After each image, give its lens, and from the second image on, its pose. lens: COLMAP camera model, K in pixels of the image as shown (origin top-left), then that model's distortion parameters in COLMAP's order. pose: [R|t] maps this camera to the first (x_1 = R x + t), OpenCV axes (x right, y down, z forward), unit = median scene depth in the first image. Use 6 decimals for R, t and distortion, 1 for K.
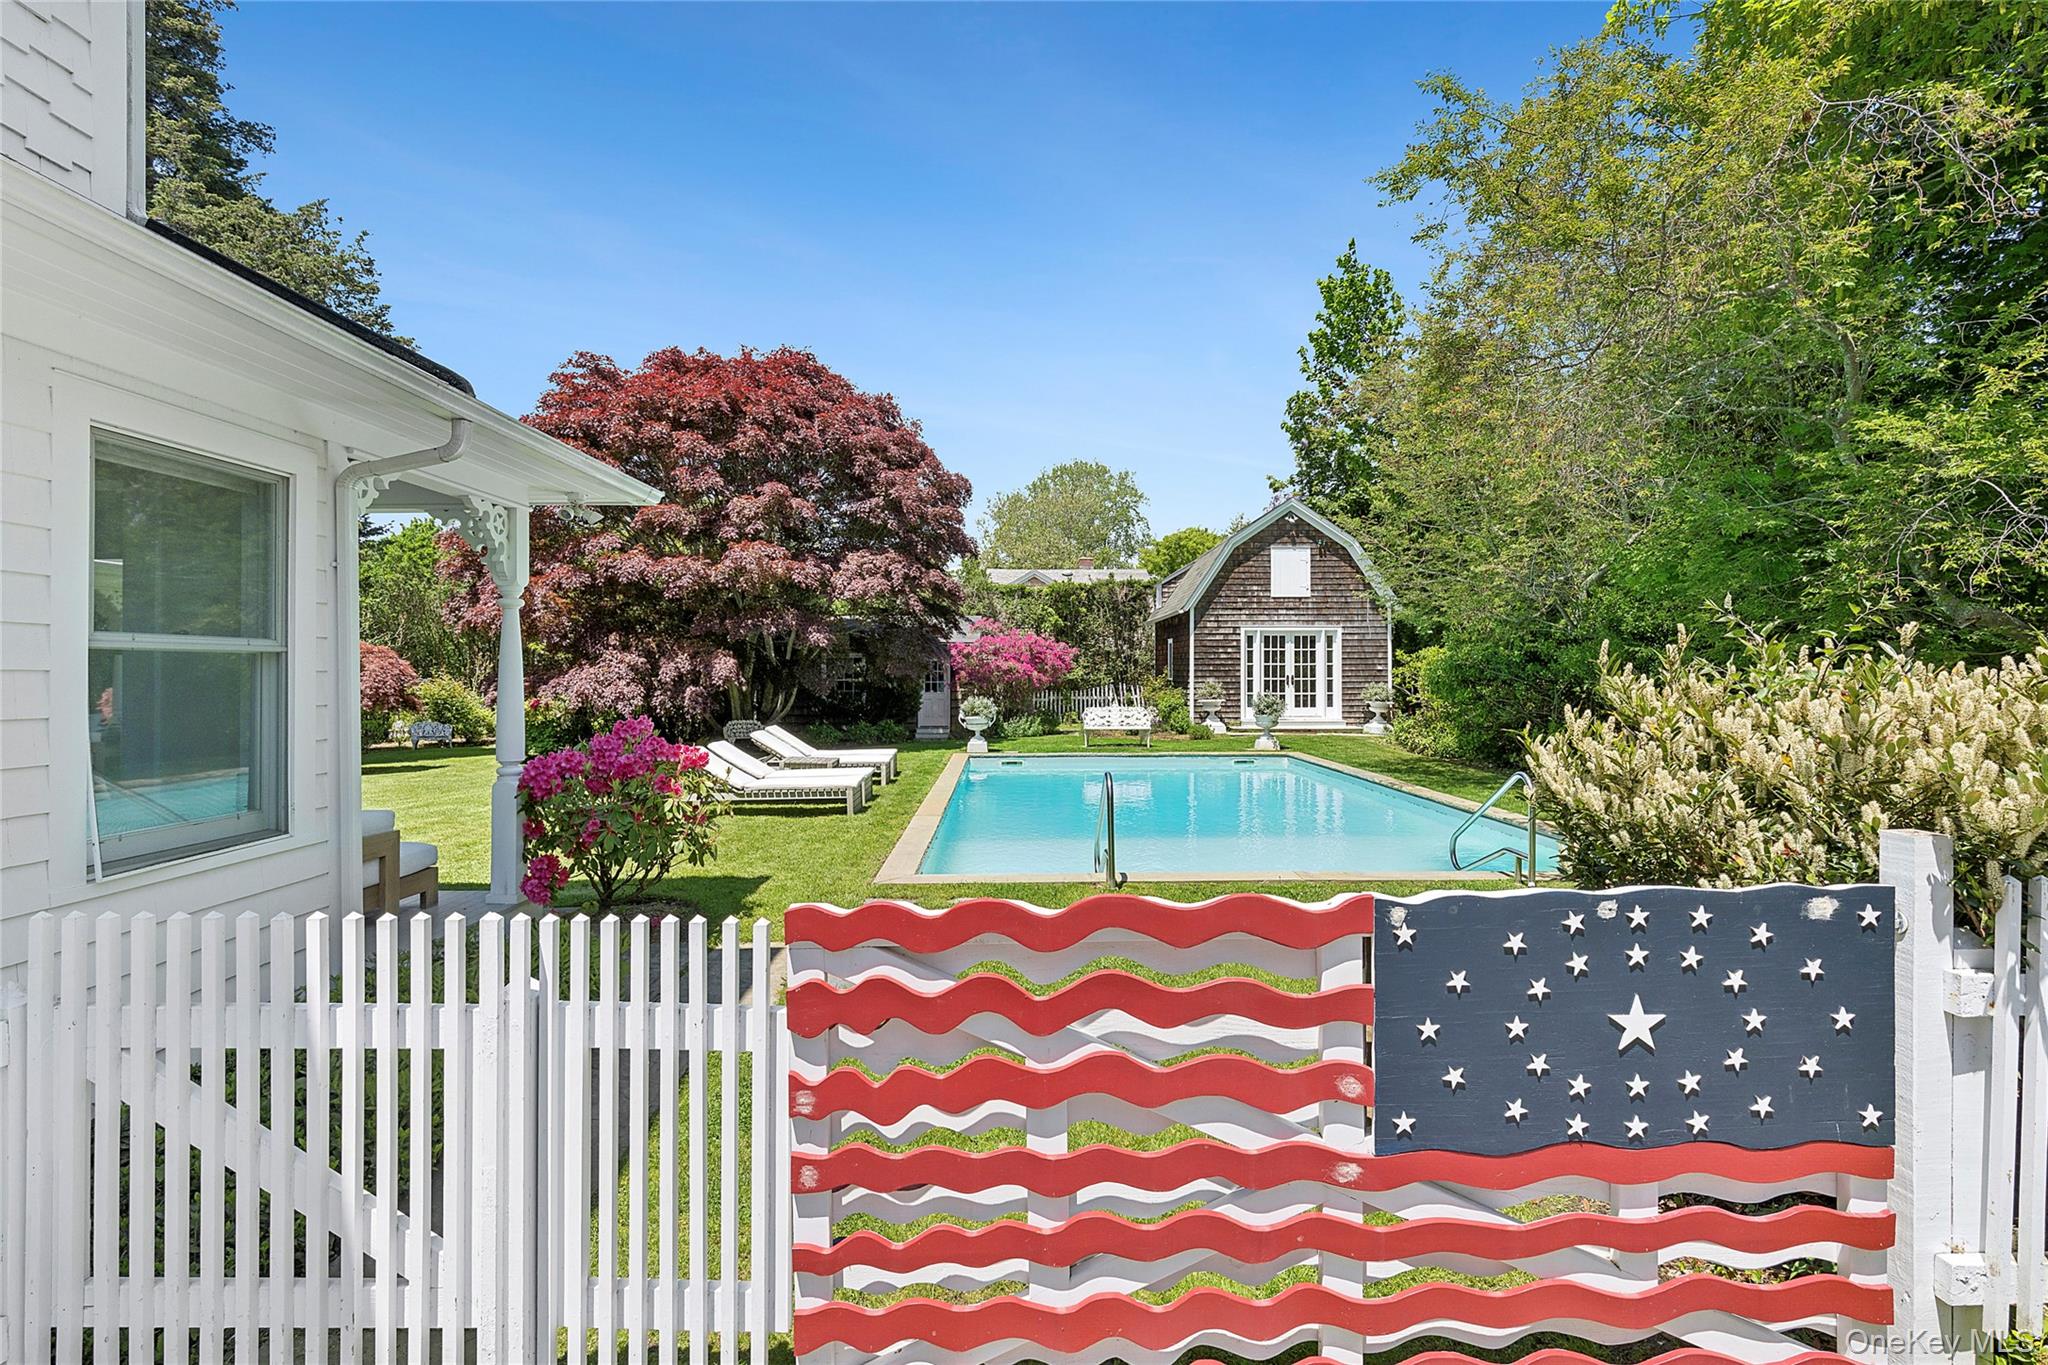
lens RADIAL K [[986.8, 0, 1024.0], [0, 986.8, 682.5], [0, 0, 1]] dist [0.000878, 0.000069]
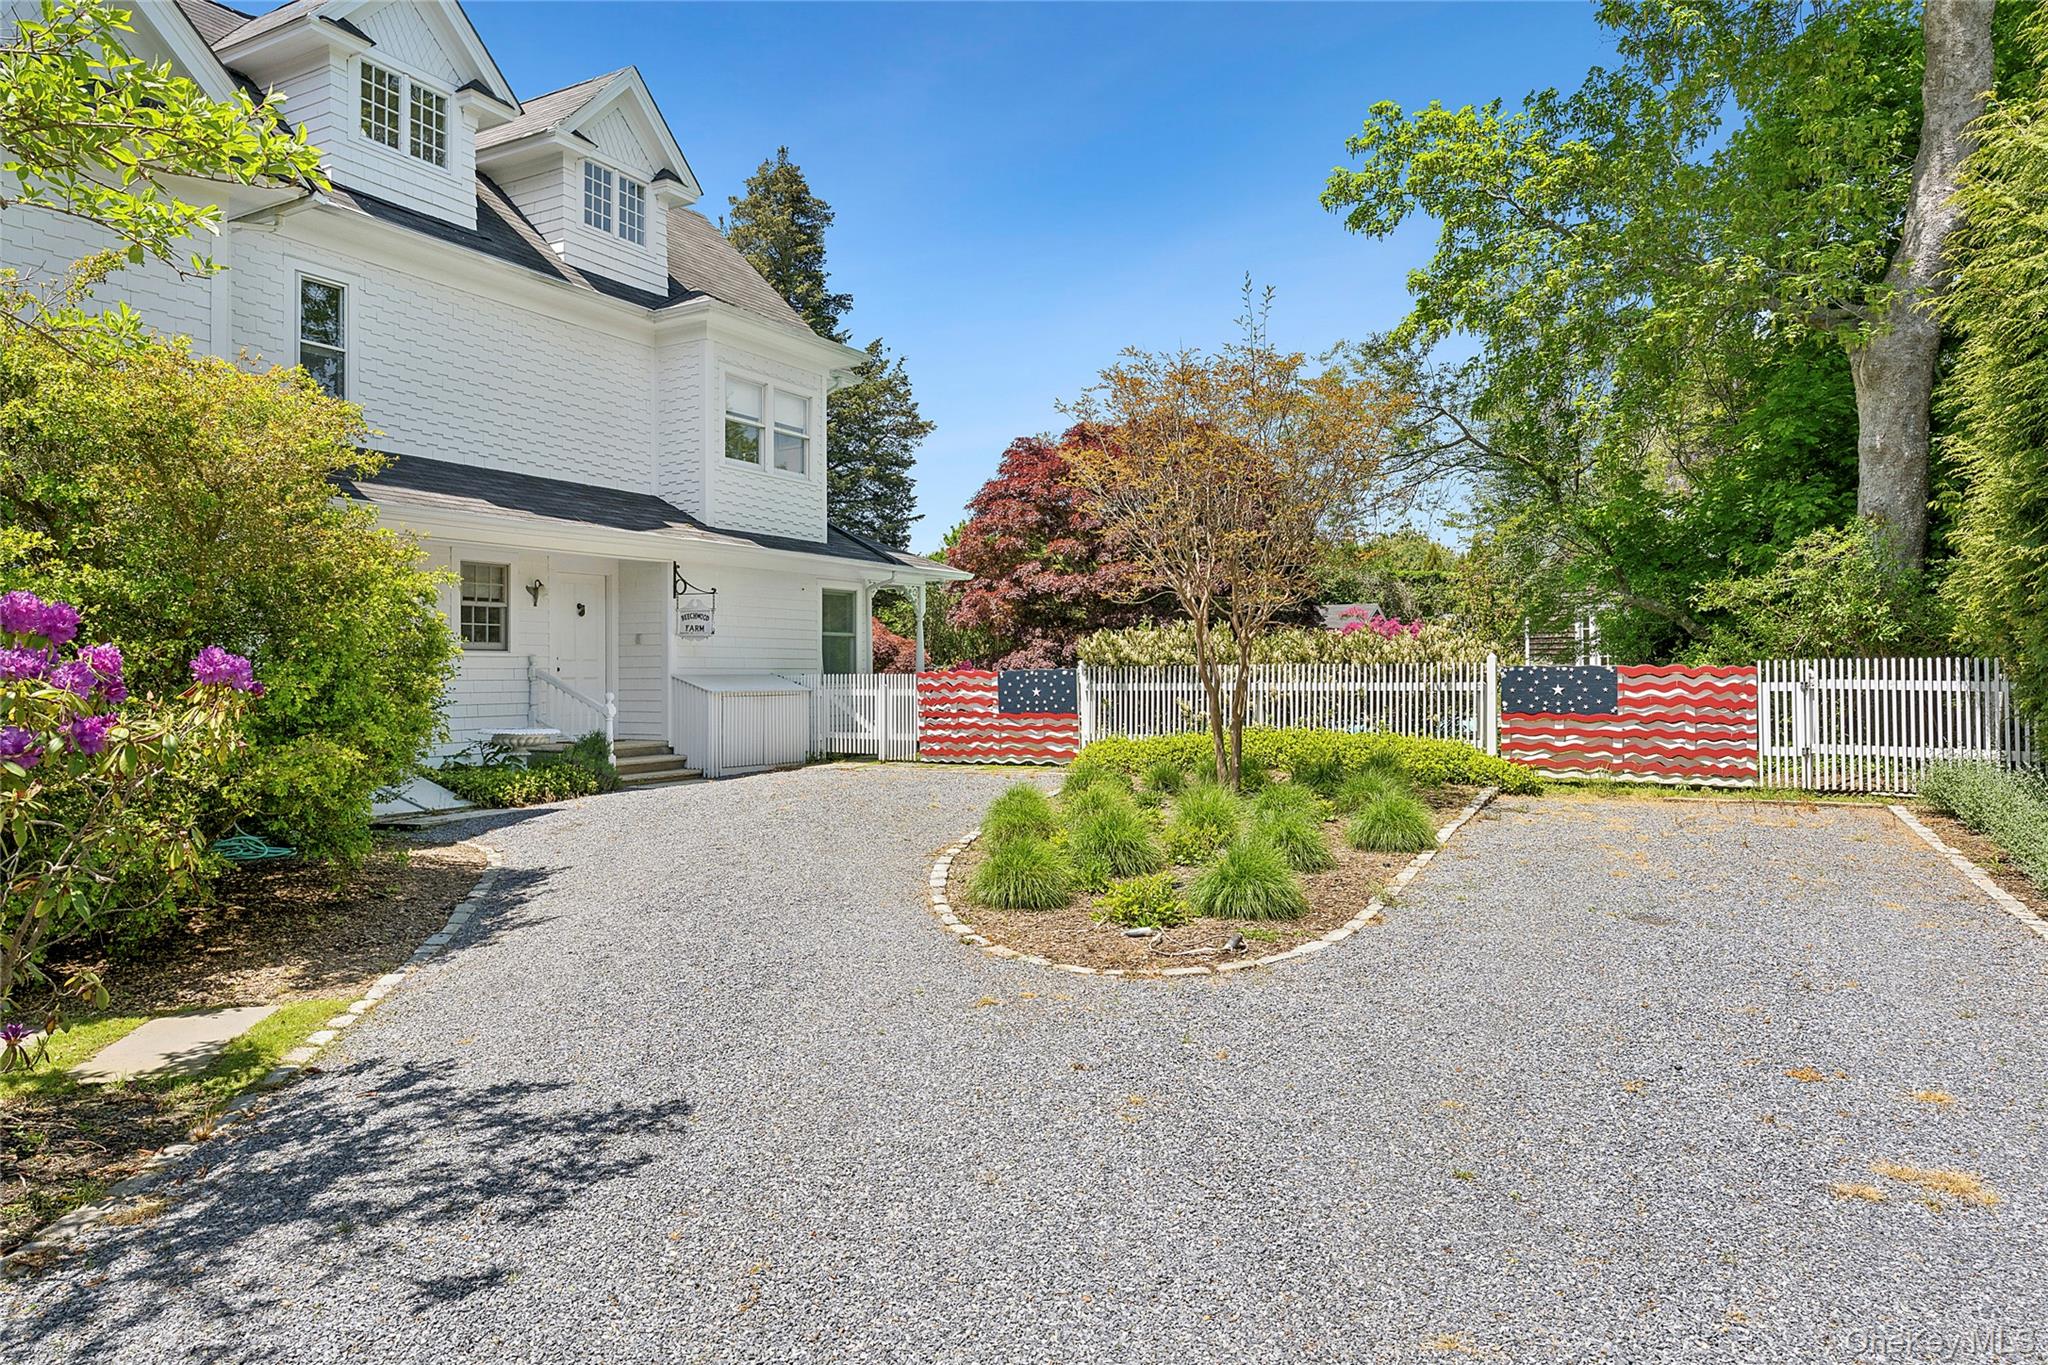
lens RADIAL K [[1275.0, 0, 1024.0], [0, 1275.0, 682.5], [0, 0, 1]] dist [0.000087, -0.000021]
pose [[0.870063, -0.002220, -0.492936, 0.377848], [0.001789, 0.999997, -0.001346, 0.025665], [0.492938, 0.000289, 0.870064, -0.499430]]
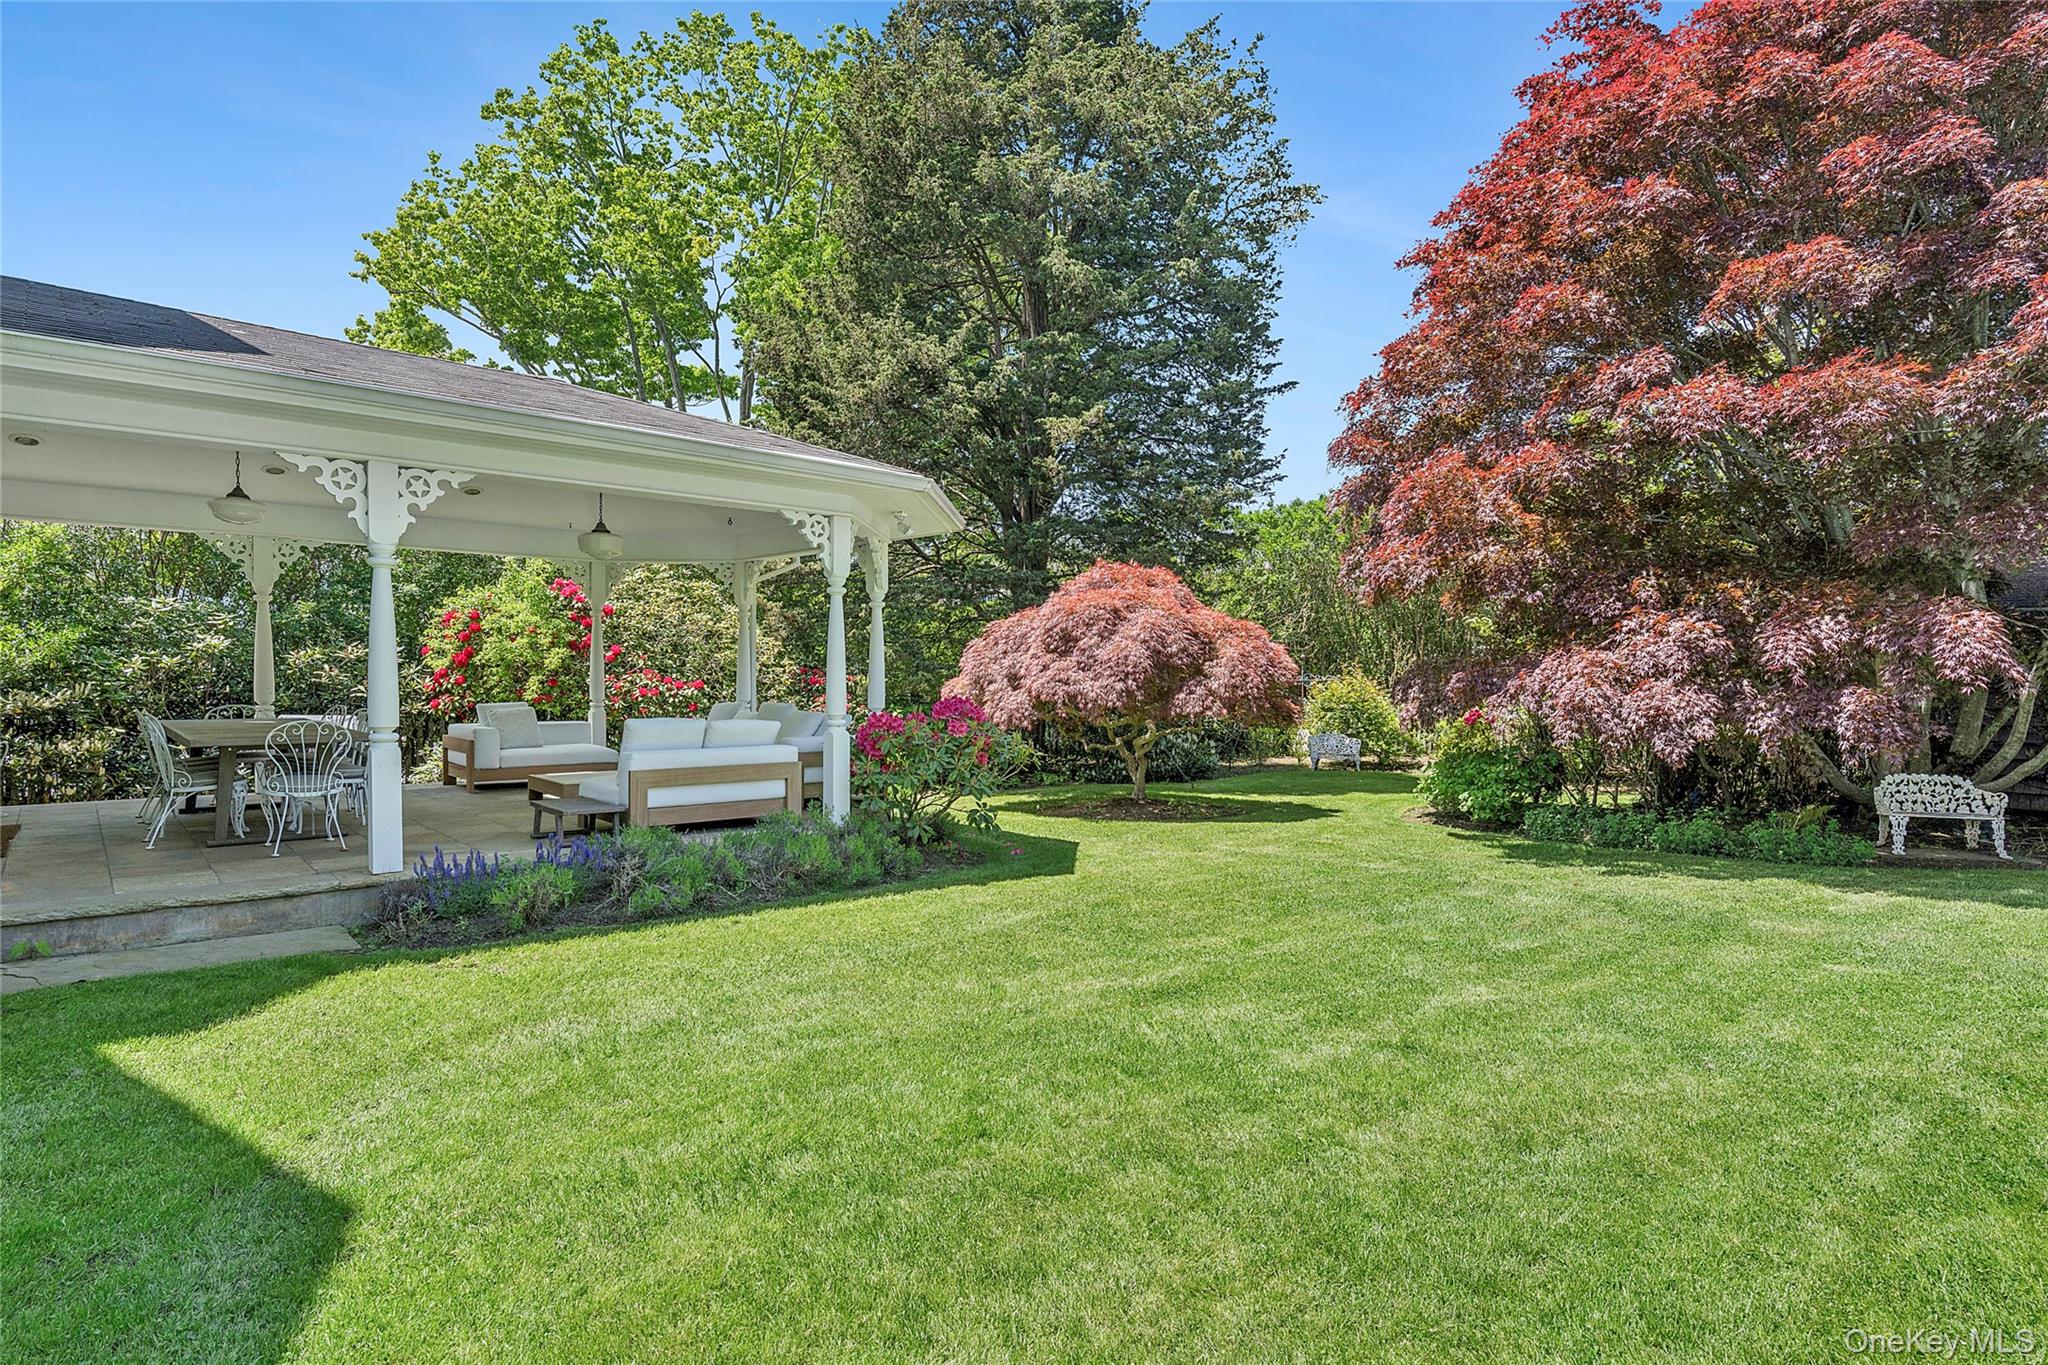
lens RADIAL K [[1122.3, 0, 1024.0], [0, 1122.3, 682.5], [0, 0, 1]] dist [0.033405, 0.000127]
pose [[0.668311, 0.020245, -0.743607, -0.152935], [-0.023873, 0.999698, 0.005761, 0.002501], [0.743499, 0.013903, 0.668592, 0.308444]]
